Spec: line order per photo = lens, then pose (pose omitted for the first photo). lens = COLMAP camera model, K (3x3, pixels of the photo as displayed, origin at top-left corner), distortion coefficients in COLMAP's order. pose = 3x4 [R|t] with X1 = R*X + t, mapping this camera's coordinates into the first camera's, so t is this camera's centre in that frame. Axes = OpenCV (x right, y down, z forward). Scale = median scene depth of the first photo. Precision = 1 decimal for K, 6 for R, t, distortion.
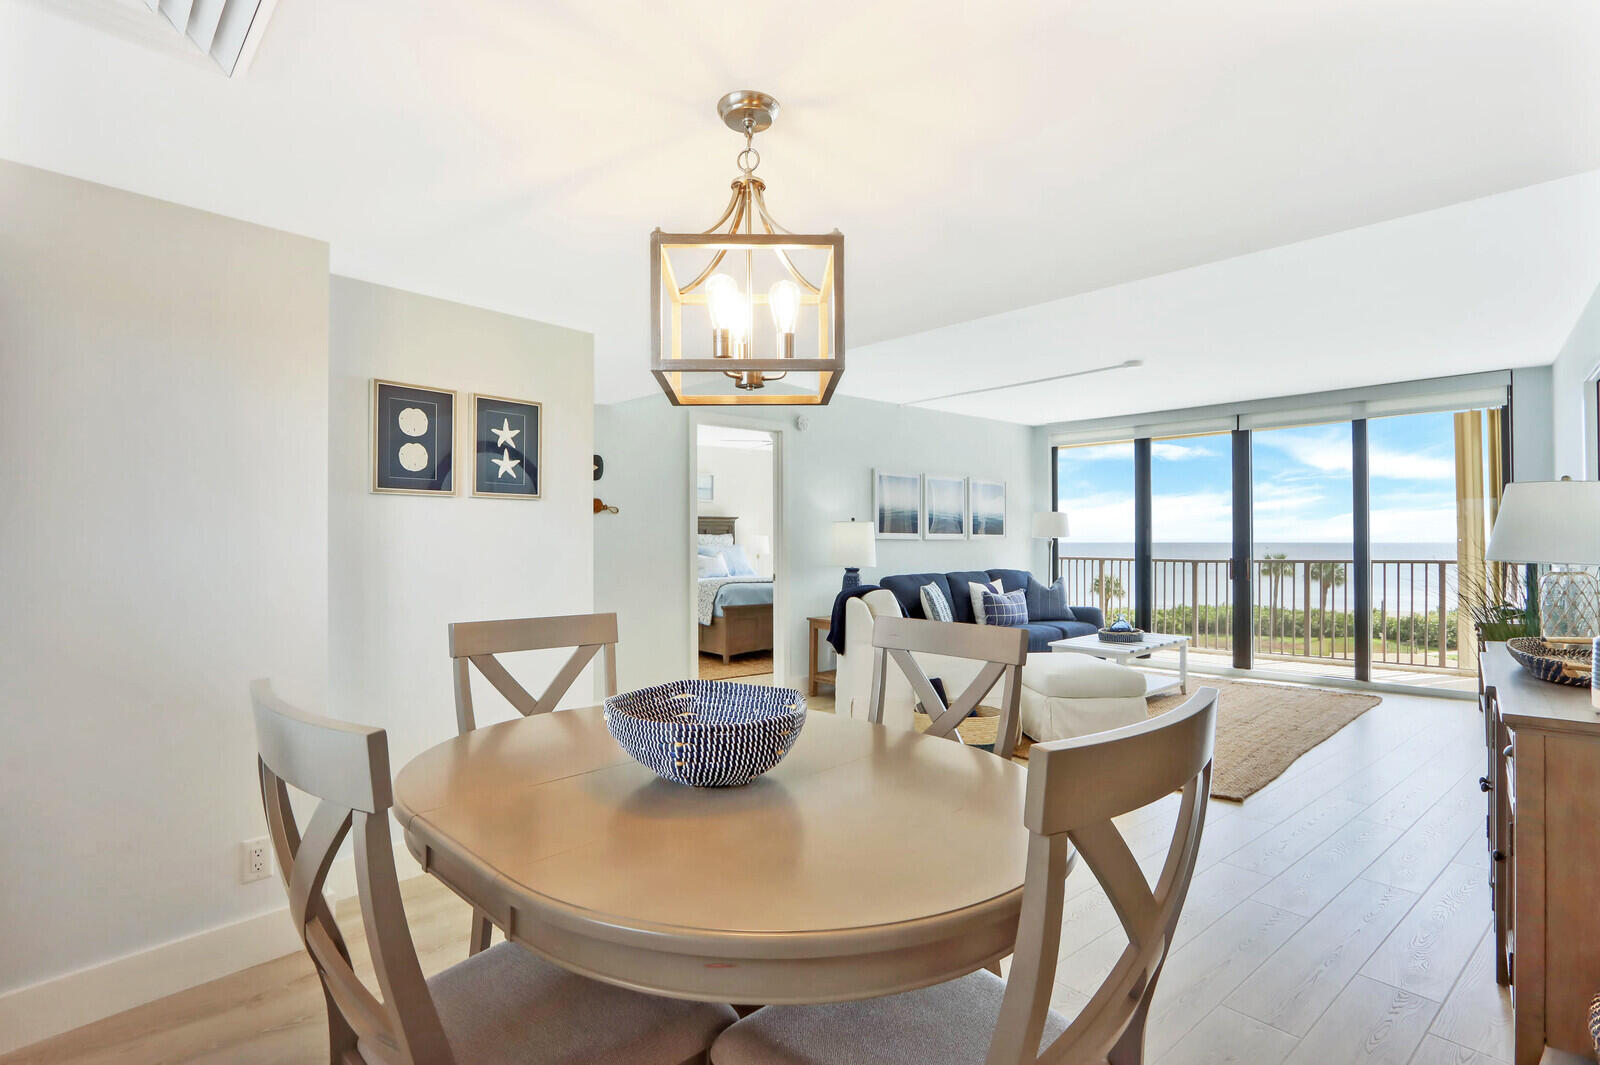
lens RADIAL K [[765.1, 0, 798.1], [0, 765.1, 535.2], [0, 0, 1]] dist [-0.015279, 0.001670]
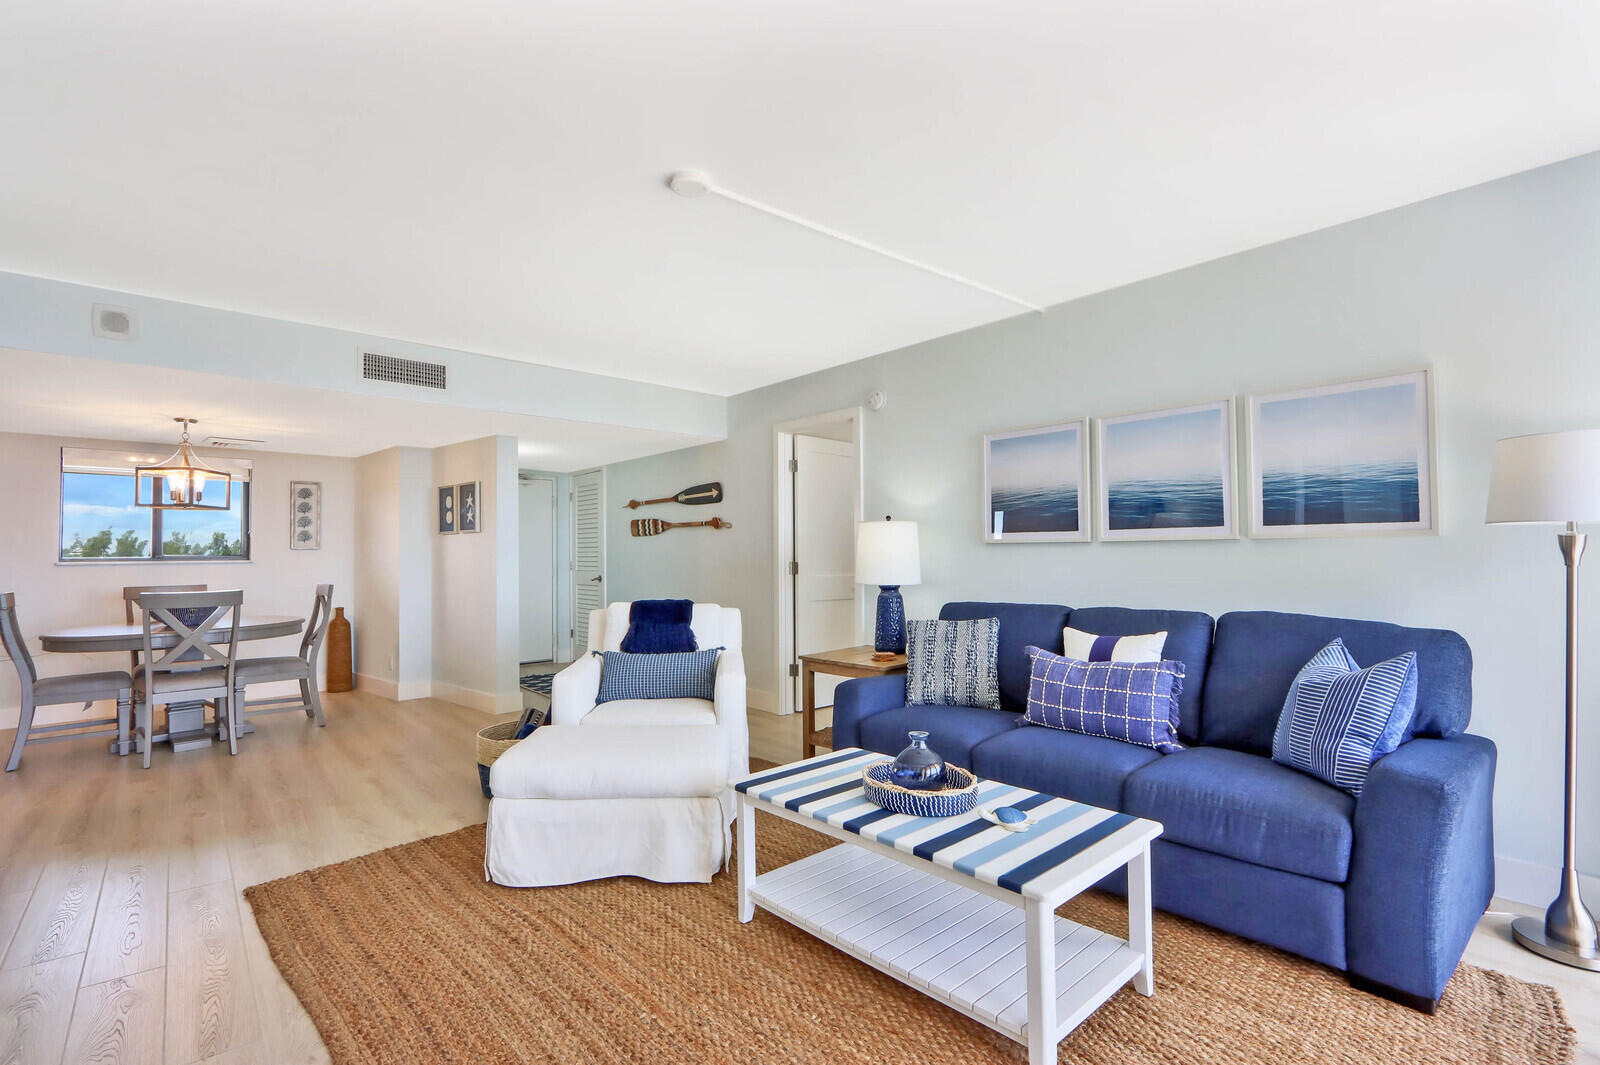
lens RADIAL K [[765.1, 0, 798.0], [0, 765.1, 537.6], [0, 0, 1]] dist [-0.015279, 0.001670]
pose [[-0.006664, -0.024936, -0.999667, 0.735706], [0.015631, 0.999564, -0.025038, 0.013170], [0.999856, -0.015793, -0.006271, 0.856835]]
